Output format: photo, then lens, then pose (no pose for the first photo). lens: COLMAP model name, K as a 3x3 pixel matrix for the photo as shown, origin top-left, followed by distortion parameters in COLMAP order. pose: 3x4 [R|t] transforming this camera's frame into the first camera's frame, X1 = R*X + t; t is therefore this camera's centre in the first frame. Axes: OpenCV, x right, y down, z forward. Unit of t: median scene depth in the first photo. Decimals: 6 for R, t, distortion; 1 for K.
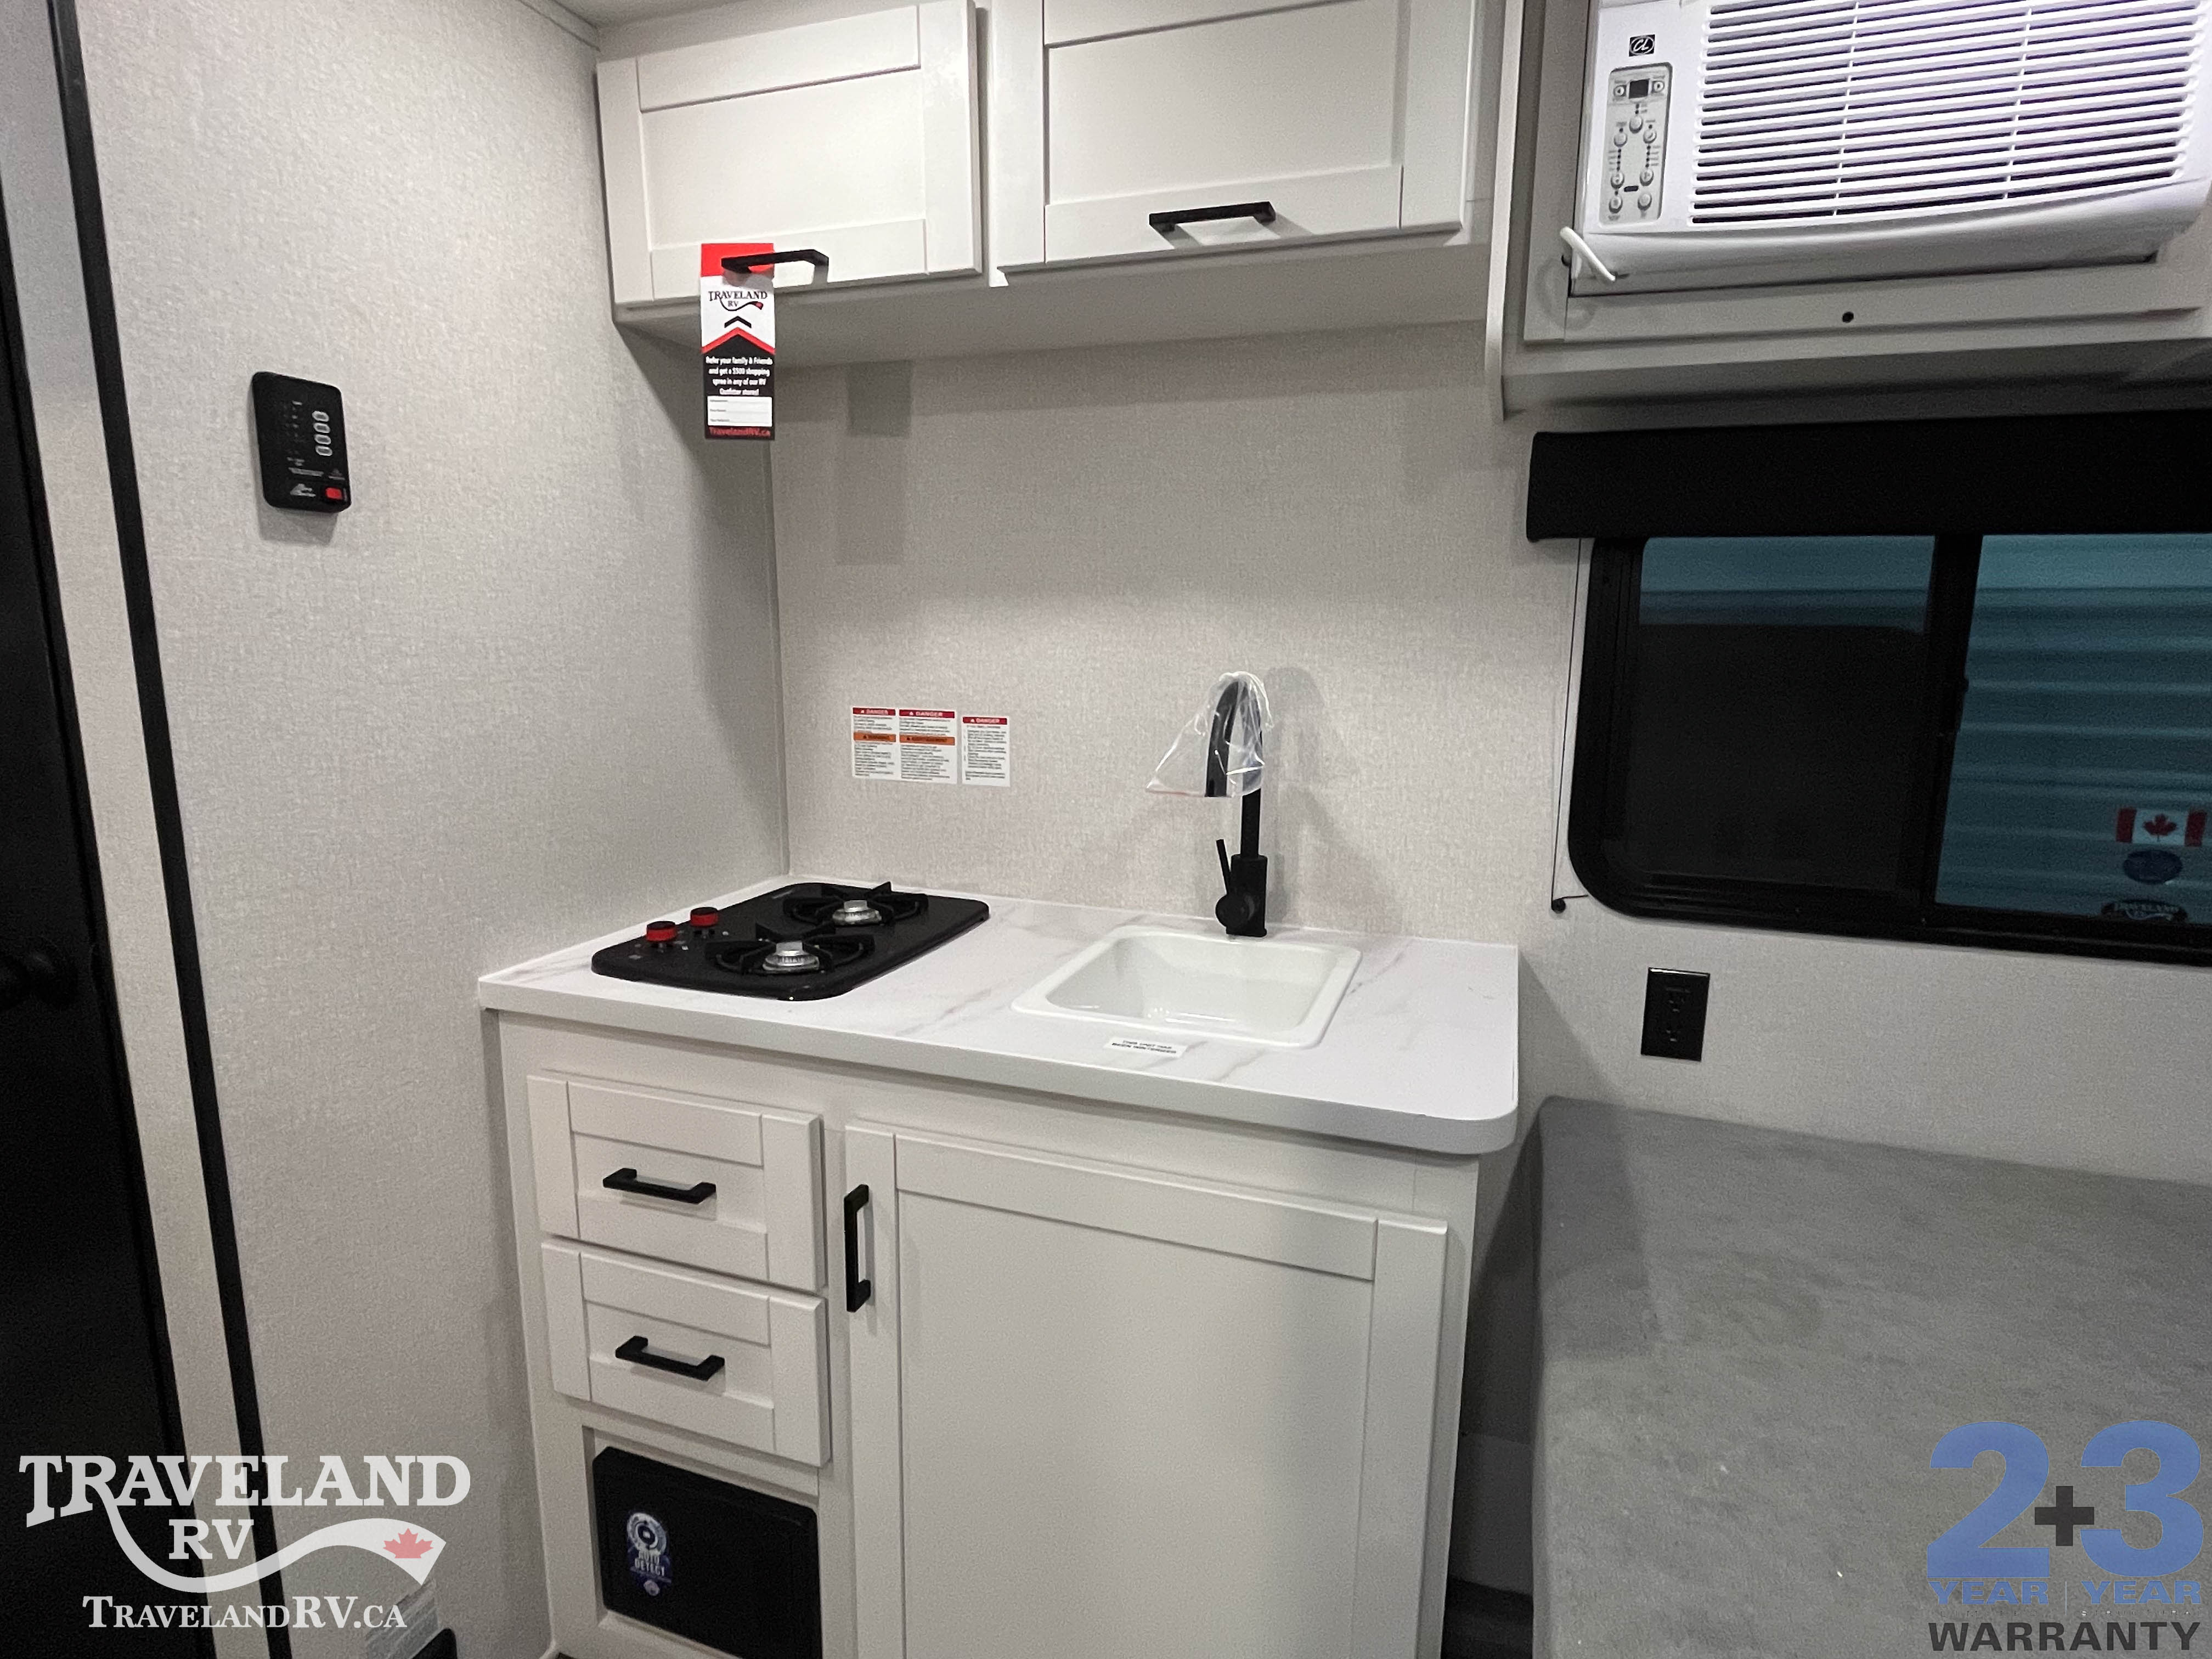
lens RADIAL K [[1150.5, 0, 1106.0], [0, 1150.5, 829.5], [0, 0, 1]] dist [0.000290, -0.001028]
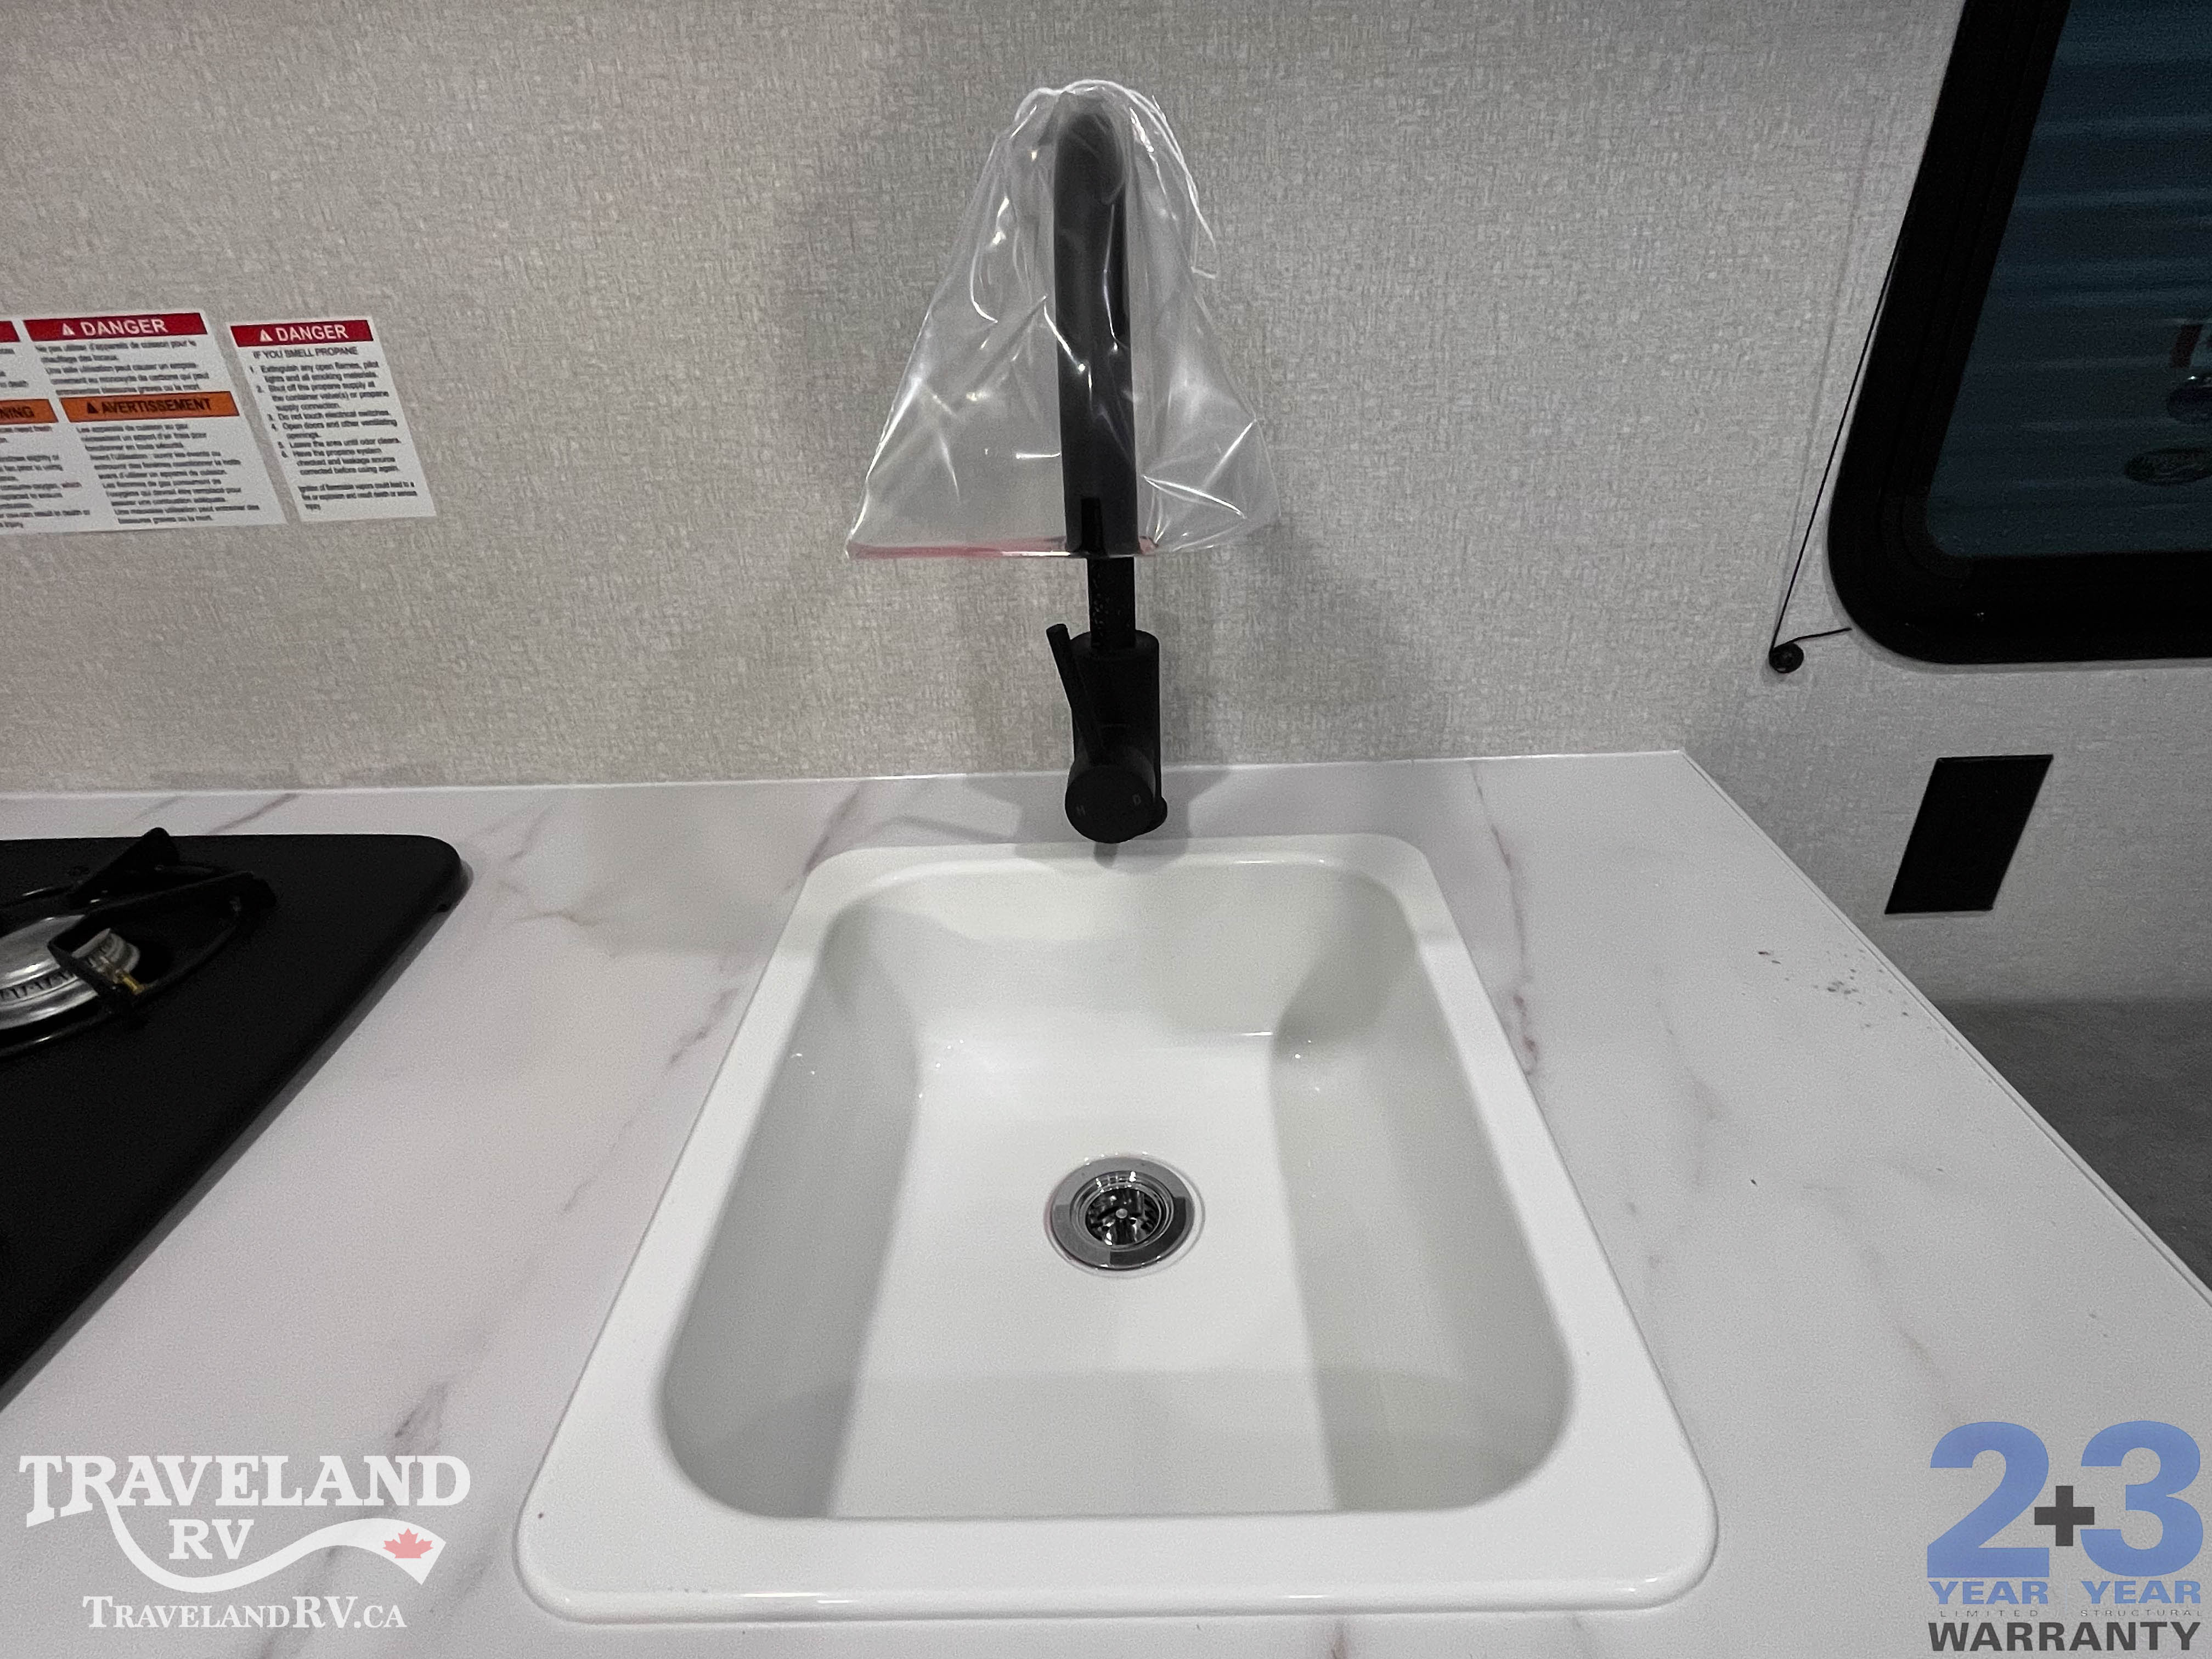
lens RADIAL K [[1150.5, 0, 1106.0], [0, 1150.5, 829.5], [0, 0, 1]] dist [0.000290, -0.001028]
pose [[0.945134, -0.203167, 0.255824, 0.005953], [0.104769, 0.930234, 0.351693, -0.053219], [-0.309428, -0.305595, 0.900481, 0.580862]]
